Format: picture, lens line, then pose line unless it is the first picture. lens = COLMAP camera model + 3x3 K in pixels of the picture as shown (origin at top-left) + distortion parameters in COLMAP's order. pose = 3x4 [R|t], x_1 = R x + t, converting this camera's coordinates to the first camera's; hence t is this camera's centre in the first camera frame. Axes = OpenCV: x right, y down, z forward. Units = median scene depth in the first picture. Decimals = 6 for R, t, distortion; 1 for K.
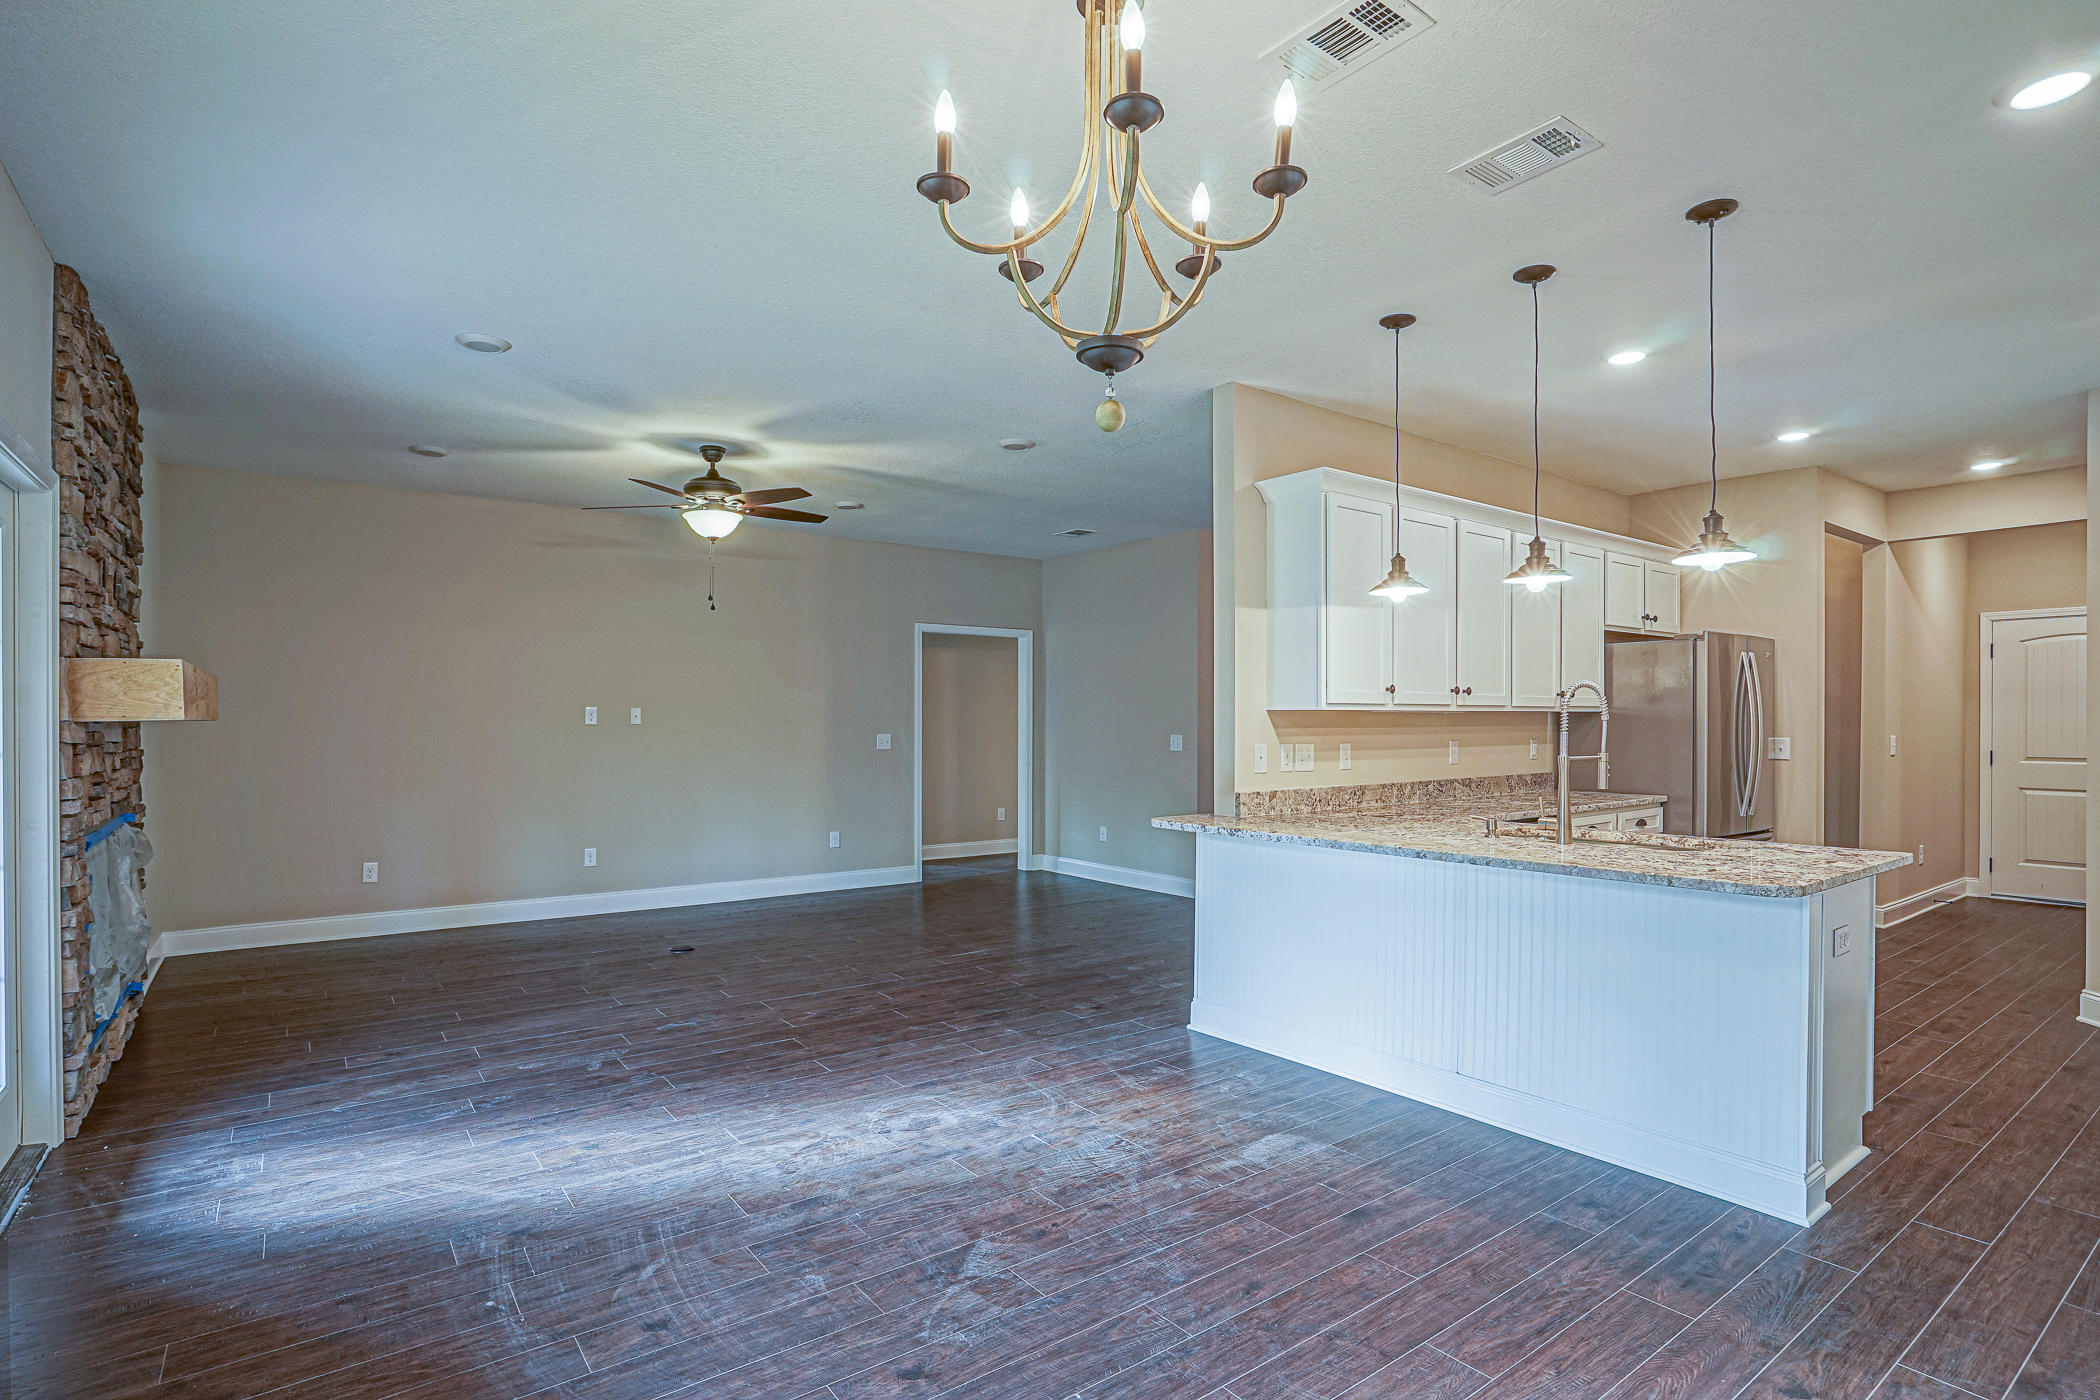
lens RADIAL K [[1045.2, 0, 1043.2], [0, 1045.2, 724.2], [0, 0, 1]] dist [-0.023592, 0.001304]
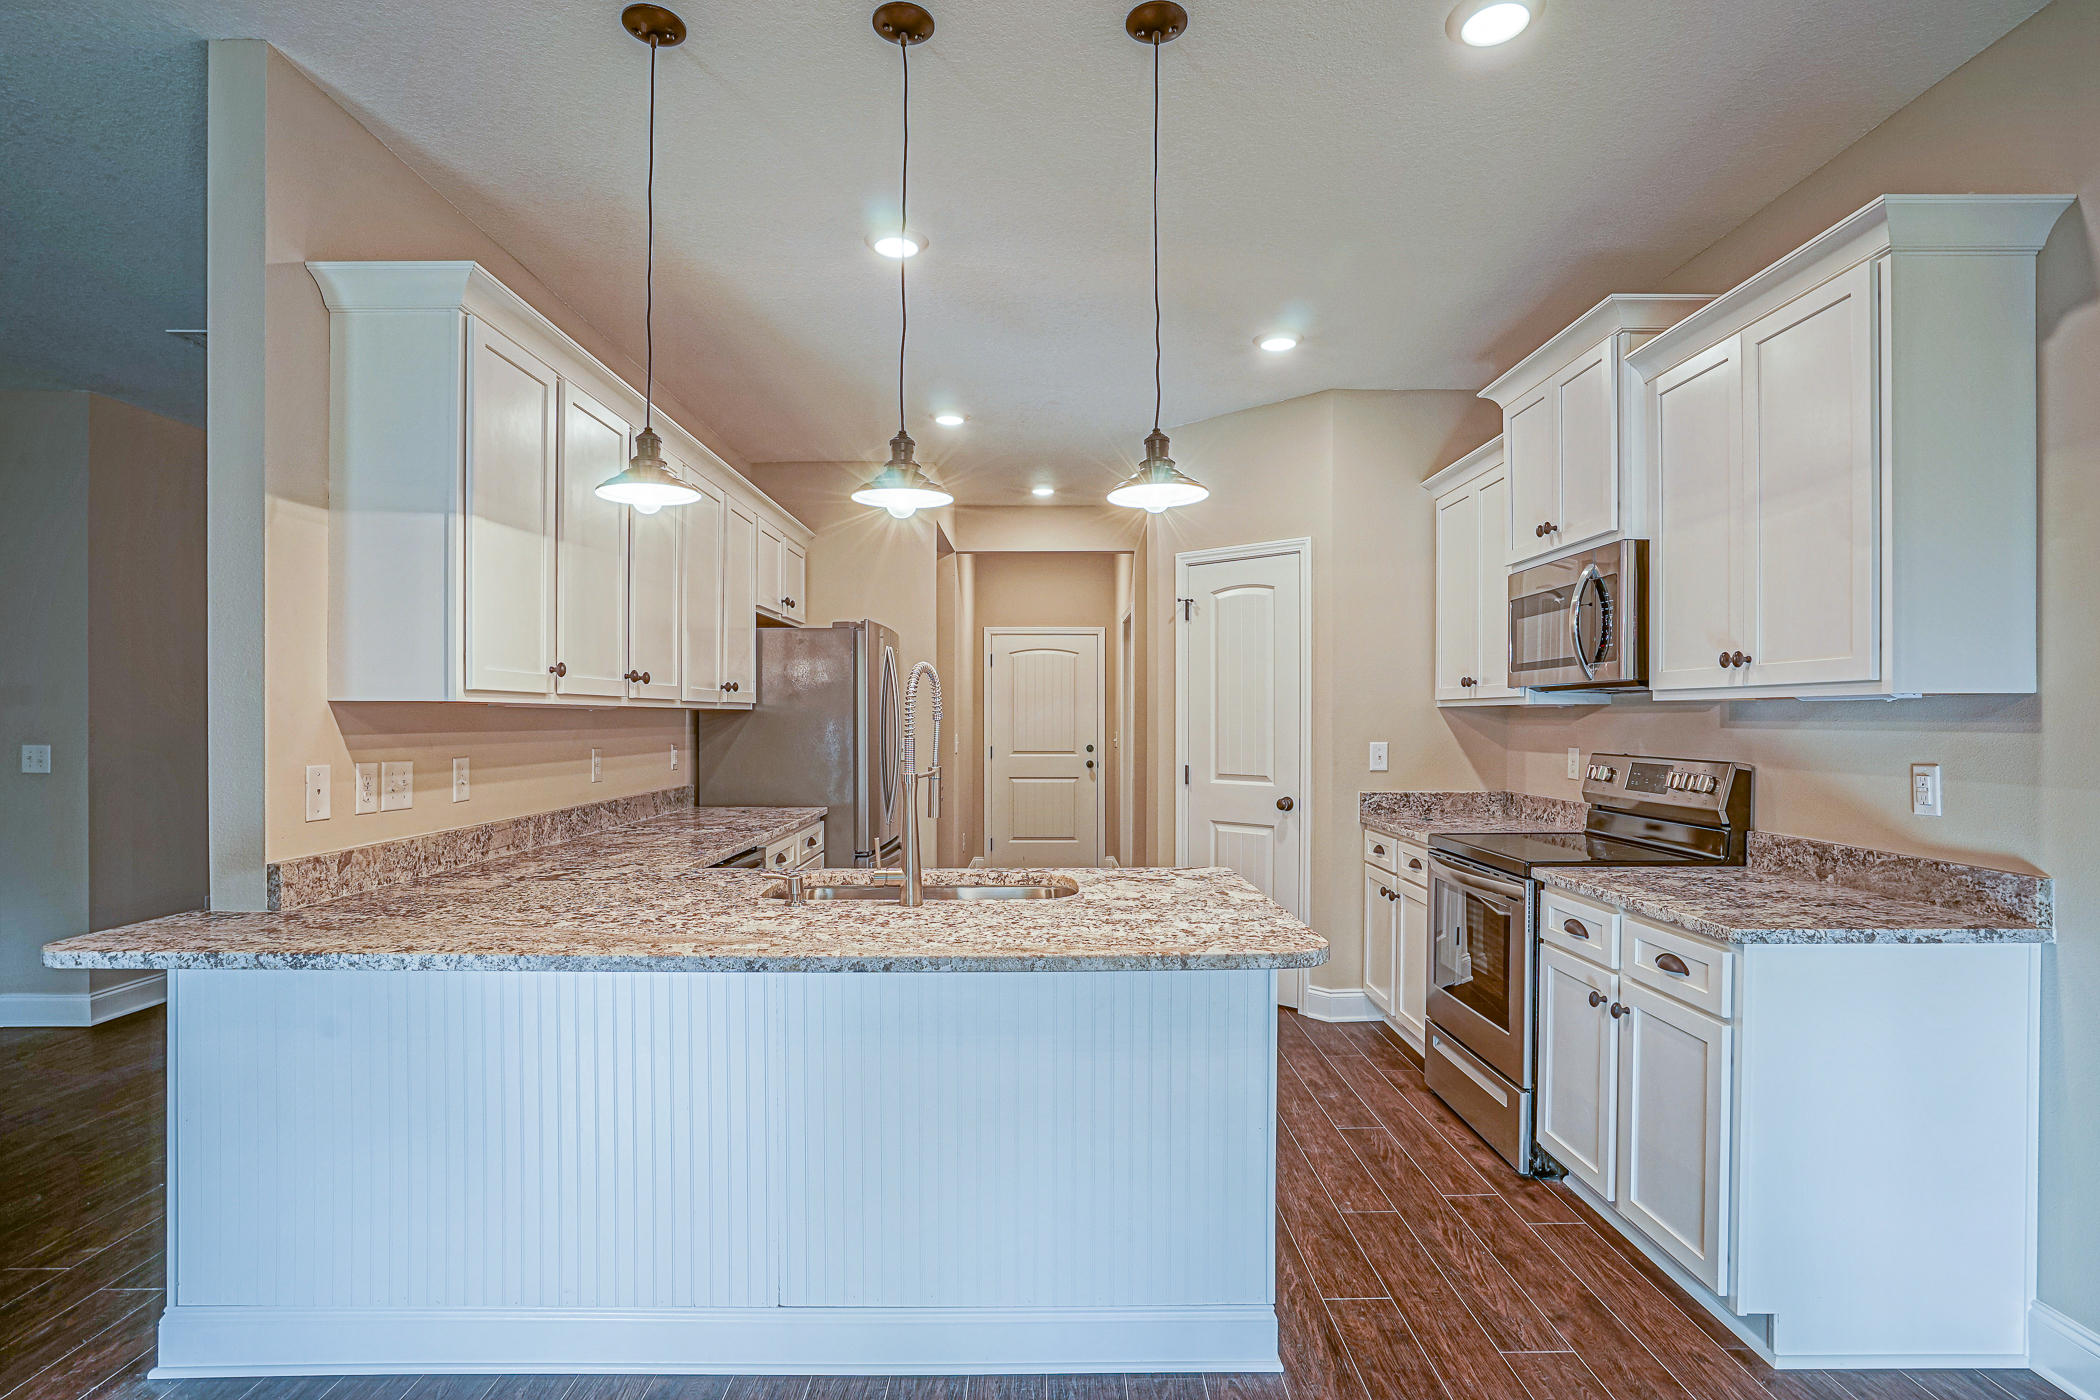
lens RADIAL K [[1045.2, 0, 1043.2], [0, 1045.2, 724.2], [0, 0, 1]] dist [-0.023592, 0.001304]
pose [[0.598156, -0.003632, 0.801371, 0.009296], [0.003575, 0.999992, 0.001864, -0.001374], [-0.801372, 0.001749, 0.598164, 0.386297]]
